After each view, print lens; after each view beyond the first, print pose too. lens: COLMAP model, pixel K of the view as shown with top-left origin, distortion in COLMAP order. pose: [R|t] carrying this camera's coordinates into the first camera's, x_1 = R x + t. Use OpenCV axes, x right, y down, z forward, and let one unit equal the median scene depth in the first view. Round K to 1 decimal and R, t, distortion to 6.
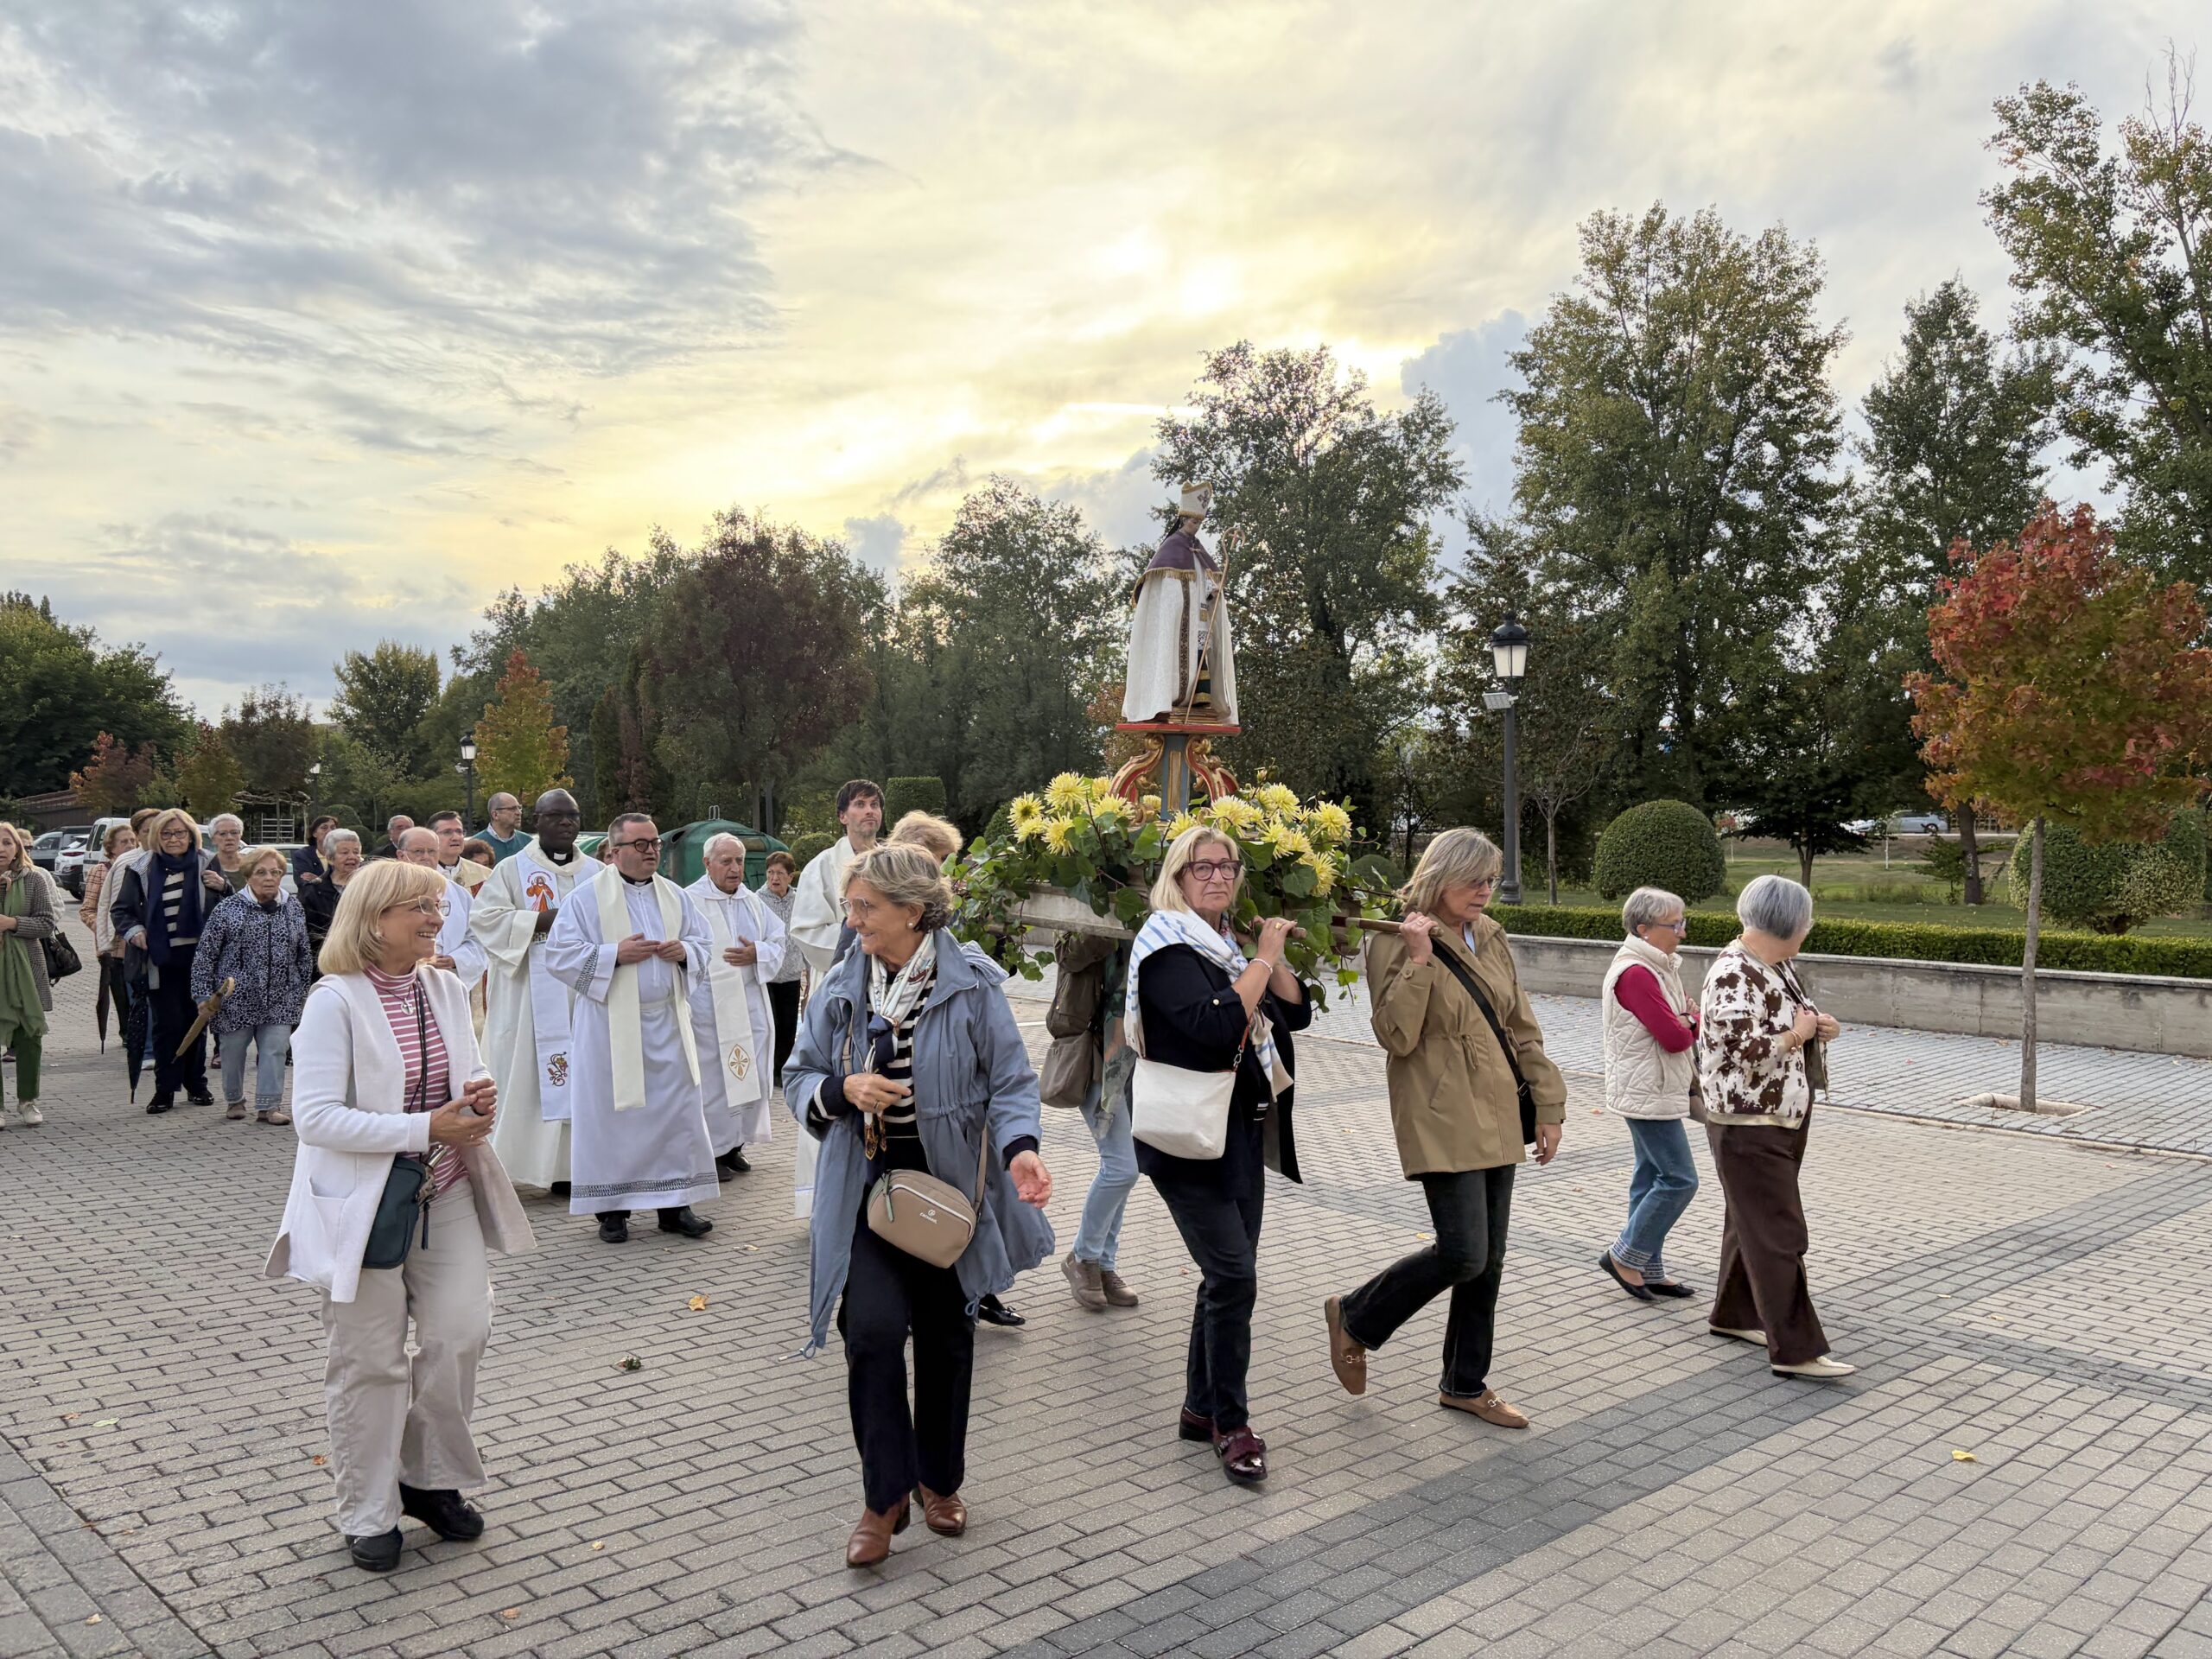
lens RADIAL K [[1688.8, 0, 1126.8], [0, 1688.8, 839.7], [0, 0, 1]] dist [0.081092, -0.062740]
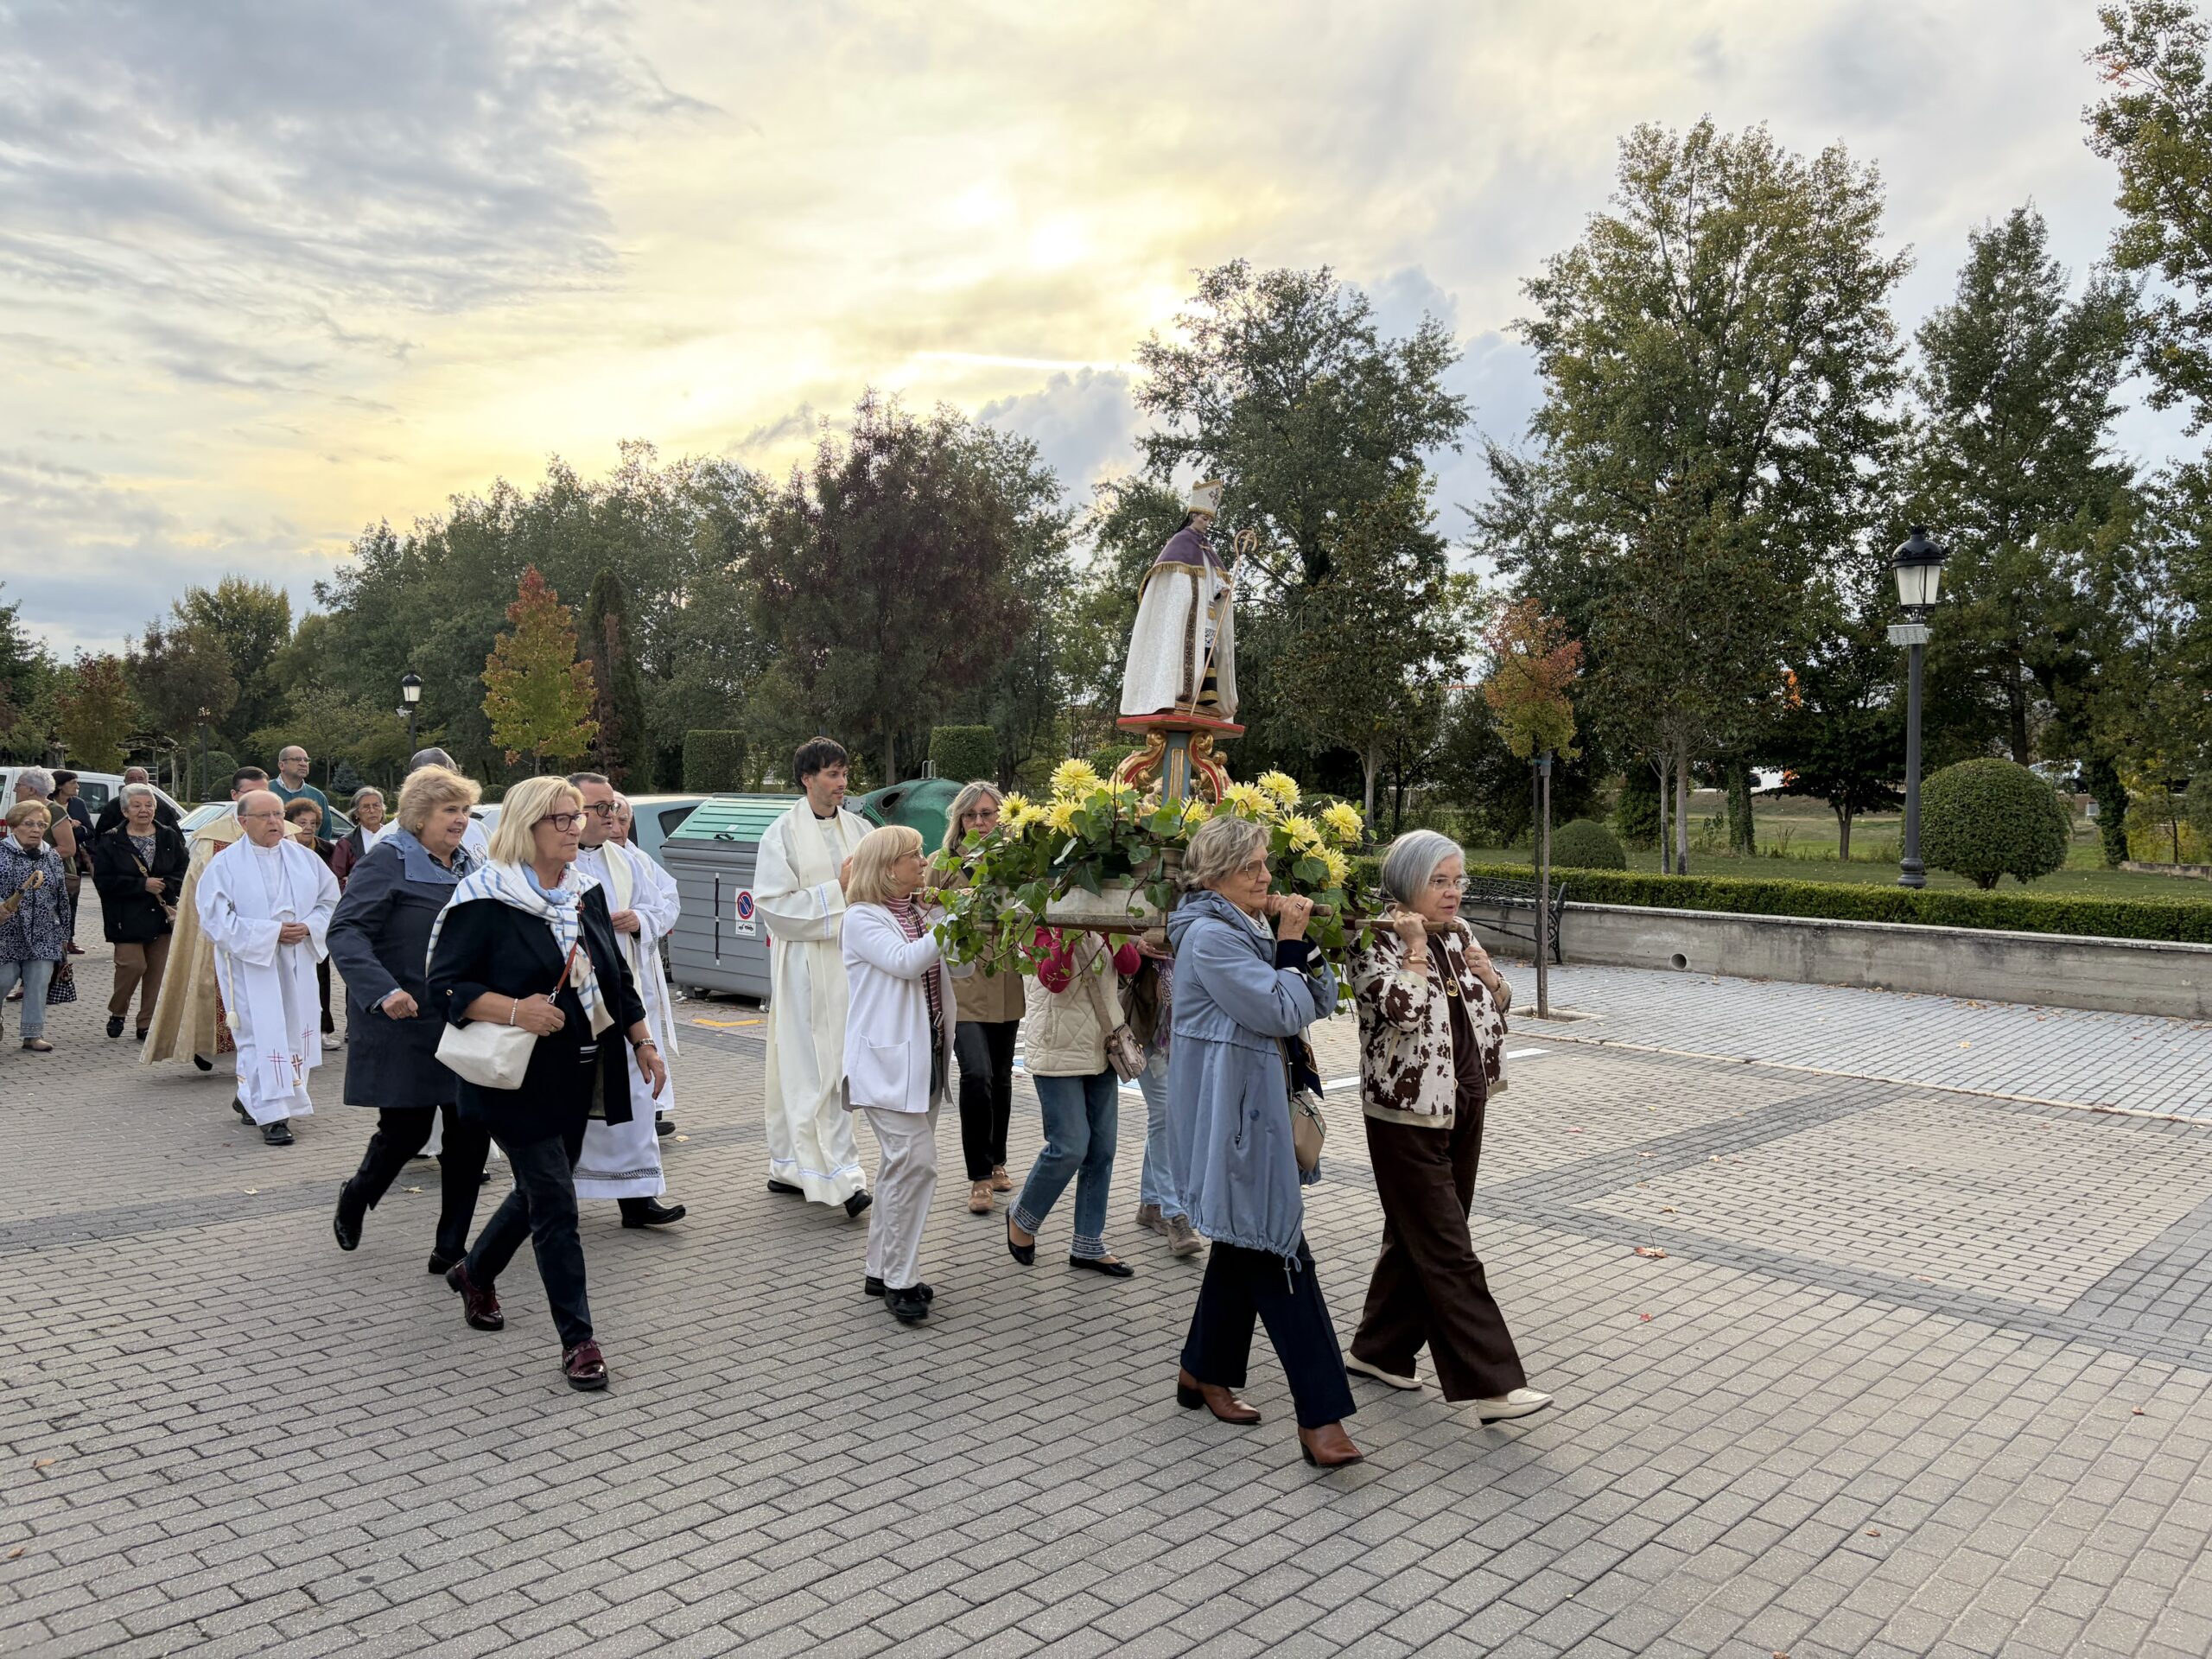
lens RADIAL K [[1660.0, 0, 1106.0], [0, 1660.0, 829.5], [0, 0, 1]] dist [0.060917, -0.044673]
pose [[0.996878, 0.002676, 0.078910, -0.090748], [-0.004625, 0.999688, 0.024527, -0.003632], [-0.078820, -0.024815, 0.996580, 0.102970]]
